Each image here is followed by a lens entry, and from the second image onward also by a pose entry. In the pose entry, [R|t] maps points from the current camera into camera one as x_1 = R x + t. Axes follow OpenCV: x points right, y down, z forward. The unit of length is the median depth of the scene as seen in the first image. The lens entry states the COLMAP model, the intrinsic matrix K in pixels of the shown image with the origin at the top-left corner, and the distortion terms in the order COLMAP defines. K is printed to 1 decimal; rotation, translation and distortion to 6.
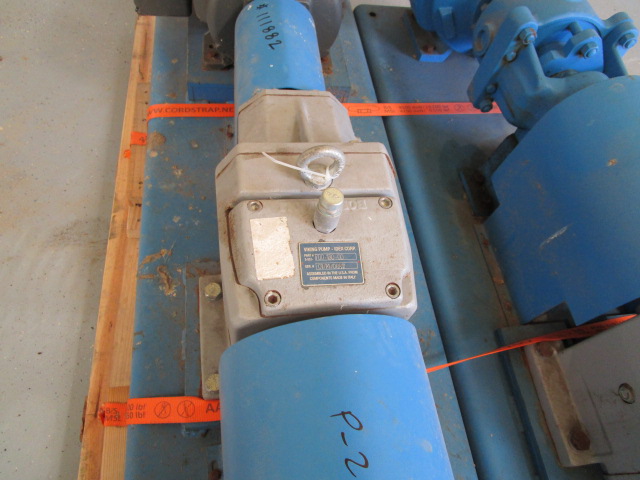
lens RADIAL K [[451.2, 0, 319.7], [0, 451.2, 239.5], [0, 0, 1]] dist [-0.004374, -0.003675]
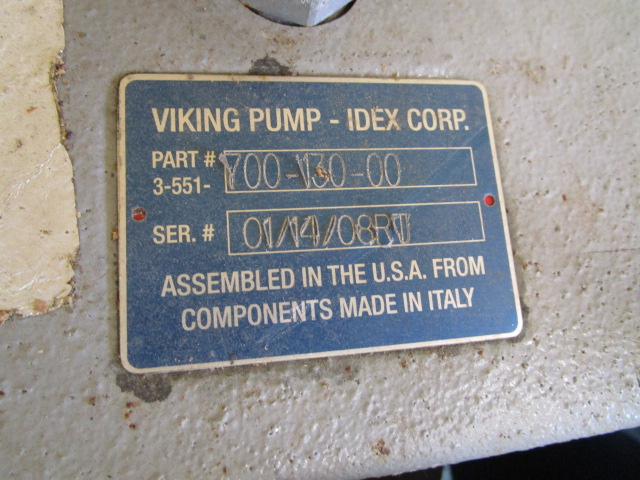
lens RADIAL K [[451.2, 0, 319.8], [0, 451.2, 238.8], [0, 0, 1]] dist [-0.004374, -0.003675]
pose [[0.999889, 0.009005, 0.011857, 0.021222], [-0.011494, 0.973070, 0.230222, 0.025576], [-0.009464, -0.230333, 0.973066, 0.842151]]
